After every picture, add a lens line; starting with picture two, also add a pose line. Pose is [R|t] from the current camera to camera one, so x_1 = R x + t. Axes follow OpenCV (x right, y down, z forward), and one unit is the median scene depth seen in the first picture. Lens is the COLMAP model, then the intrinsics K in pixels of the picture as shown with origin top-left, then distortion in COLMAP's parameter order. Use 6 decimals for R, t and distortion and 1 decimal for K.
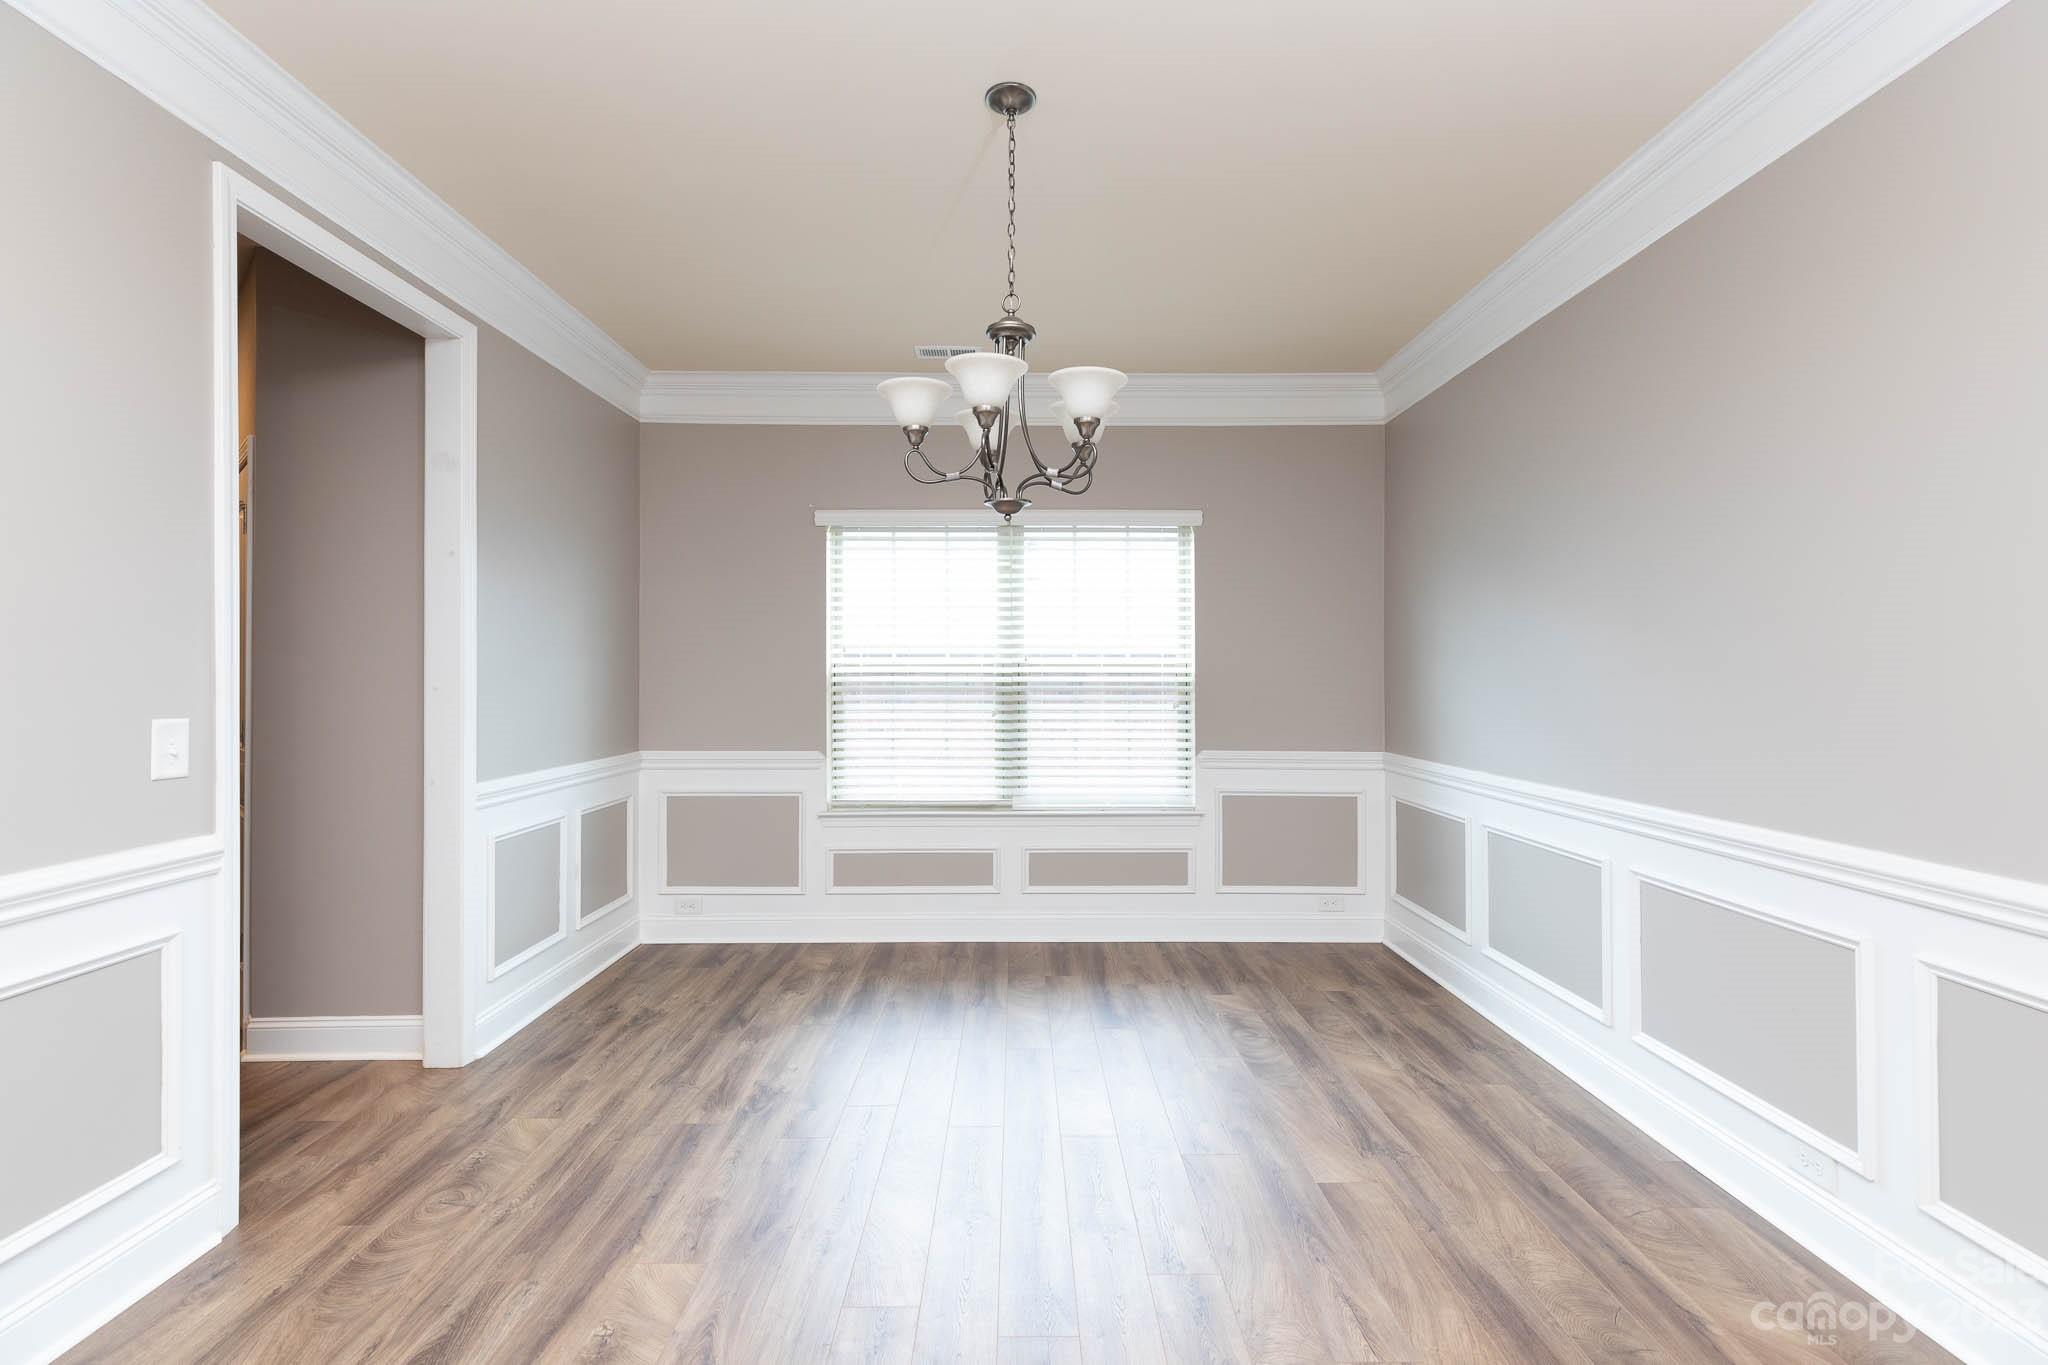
lens RADIAL K [[916.5, 0, 1024.4], [0, 916.5, 678.1], [0, 0, 1]] dist [0.000089, -0.000121]
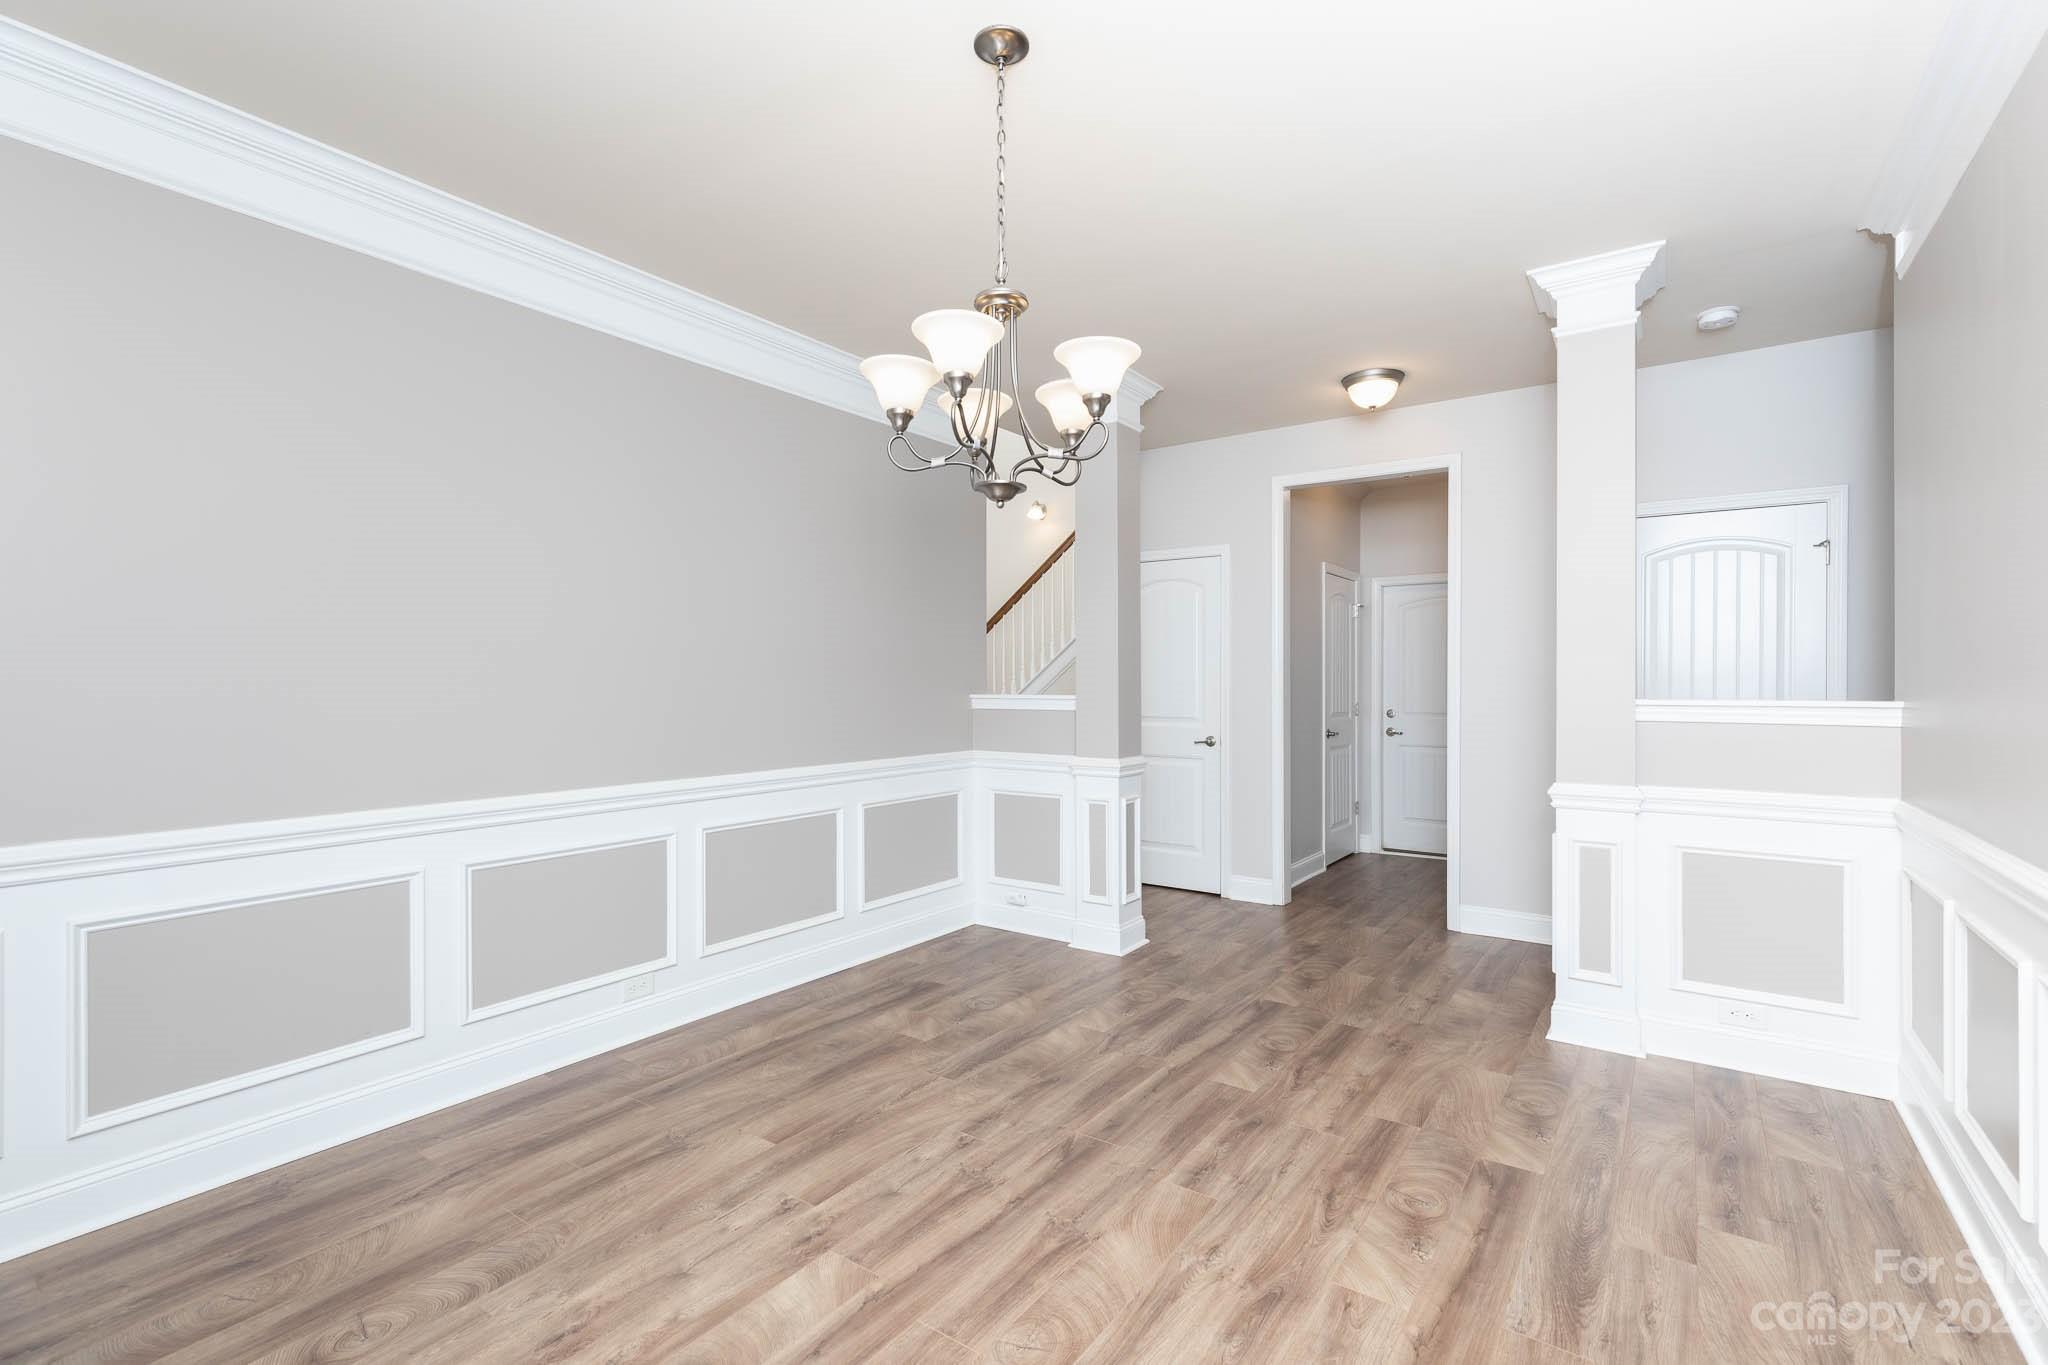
lens RADIAL K [[916.5, 0, 1024.4], [0, 916.5, 678.1], [0, 0, 1]] dist [0.000089, -0.000121]
pose [[-0.810021, 0.002966, 0.586394, -0.563845], [0.001085, 0.999993, -0.003560, -0.002917], [-0.586400, -0.002248, -0.810018, 1.710057]]
